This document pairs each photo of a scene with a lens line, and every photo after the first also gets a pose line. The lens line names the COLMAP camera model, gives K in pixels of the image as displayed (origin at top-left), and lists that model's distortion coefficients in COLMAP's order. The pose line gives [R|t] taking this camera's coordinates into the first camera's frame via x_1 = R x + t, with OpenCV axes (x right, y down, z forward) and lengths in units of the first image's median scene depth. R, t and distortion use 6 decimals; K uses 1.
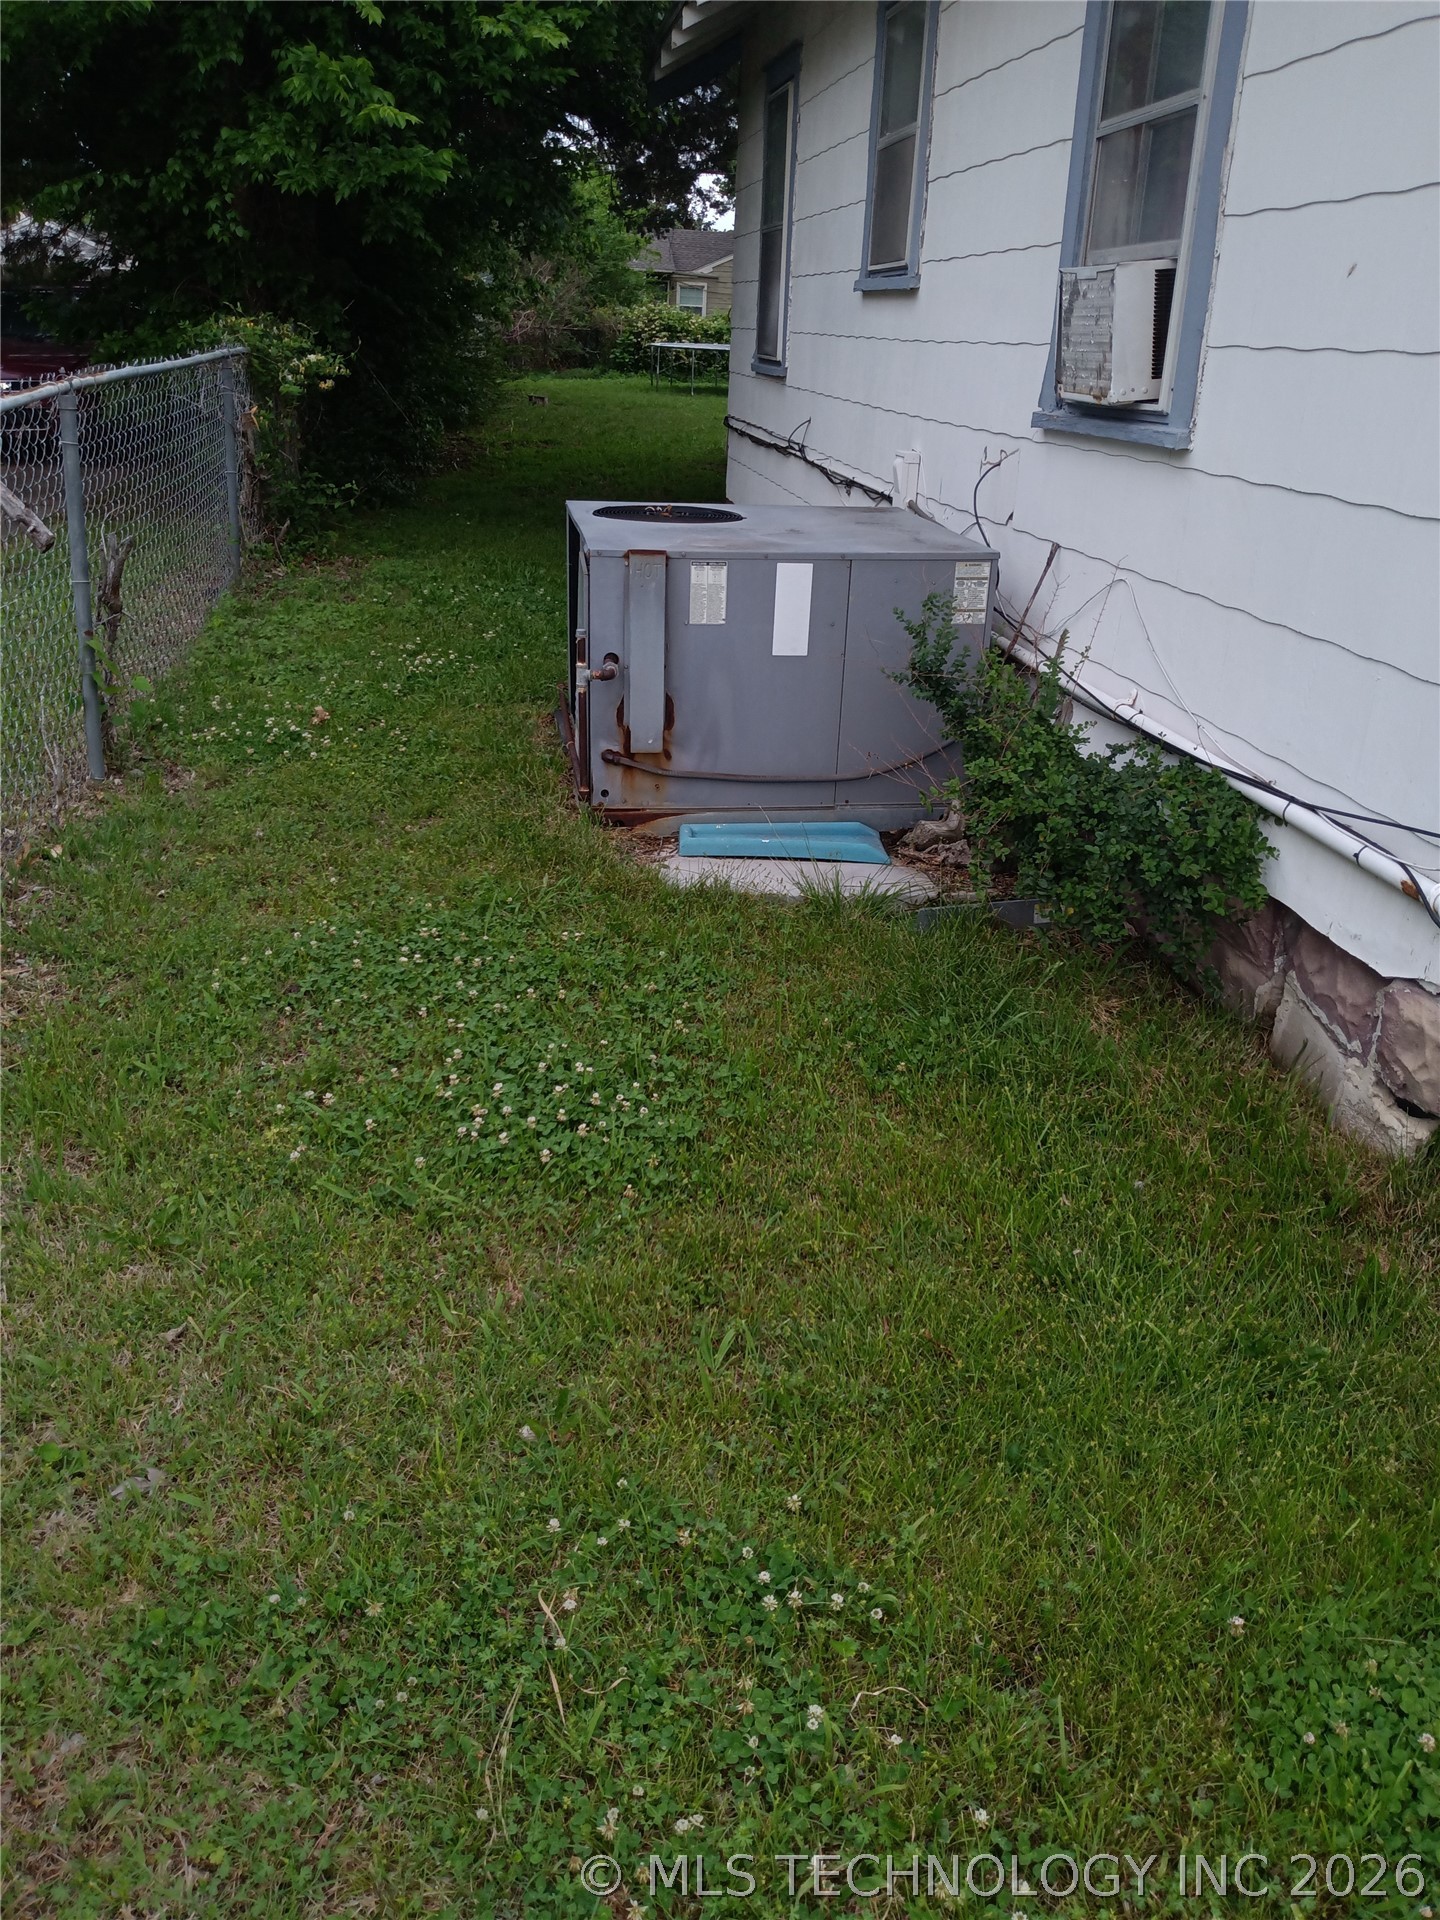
lens RADIAL K [[1595.8, 0, 716.8], [0, 1595.8, 958.4], [0, 0, 1]] dist [0.005765, -0.025210]
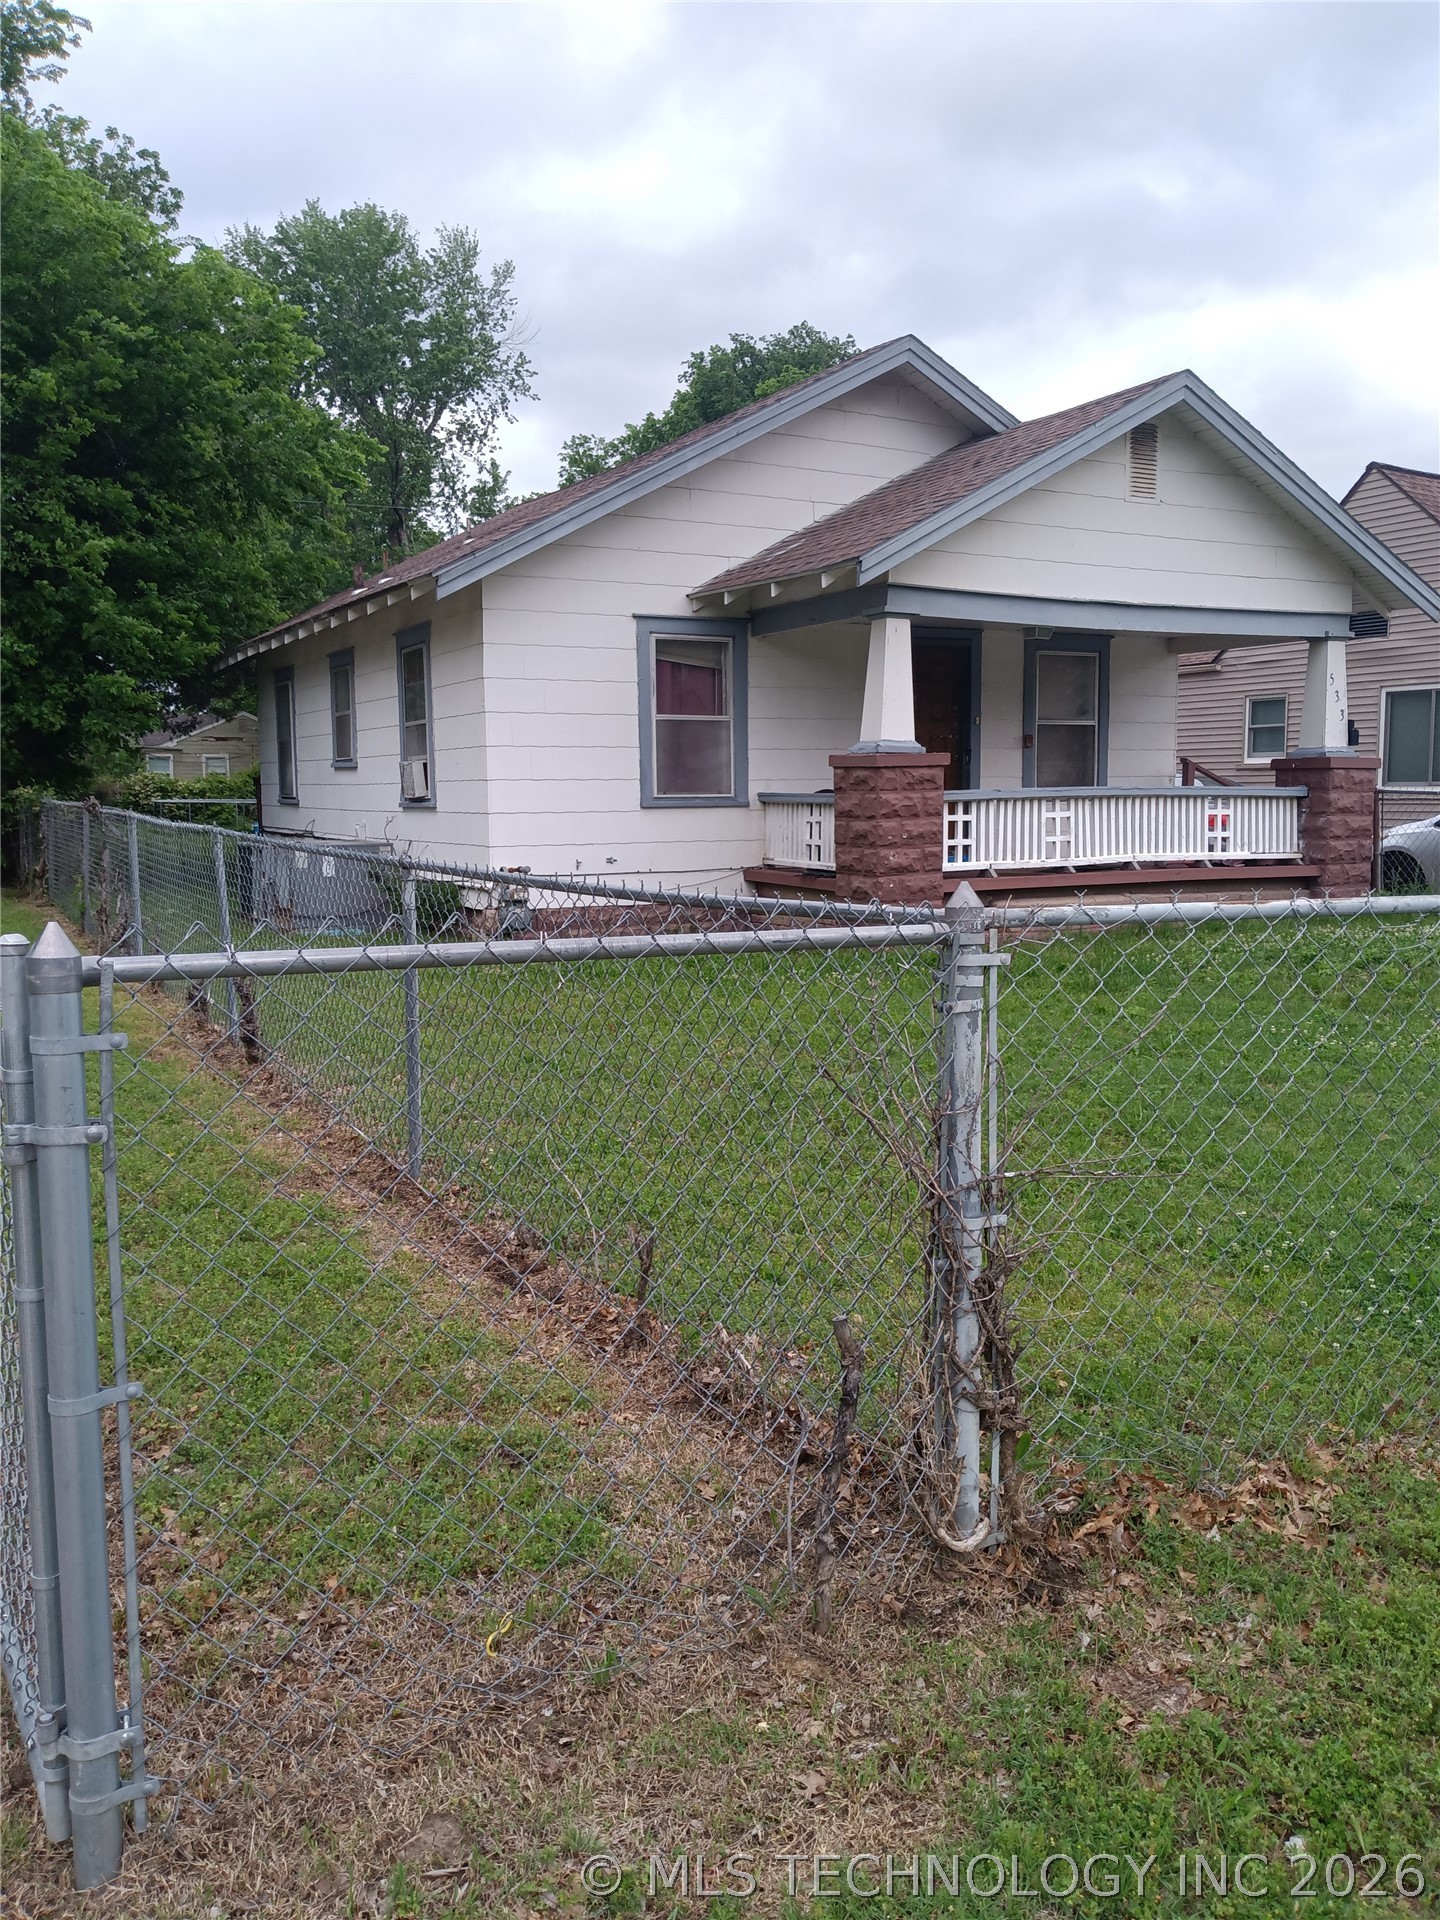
lens RADIAL K [[1595.8, 0, 725.6], [0, 1595.8, 965.5], [0, 0, 1]] dist [0.005765, -0.025210]
pose [[0.940824, -0.077254, 0.329974, -0.261311], [0.159536, 0.959998, -0.230115, 0.797075], [-0.298997, 0.269140, 0.915513, -2.001162]]
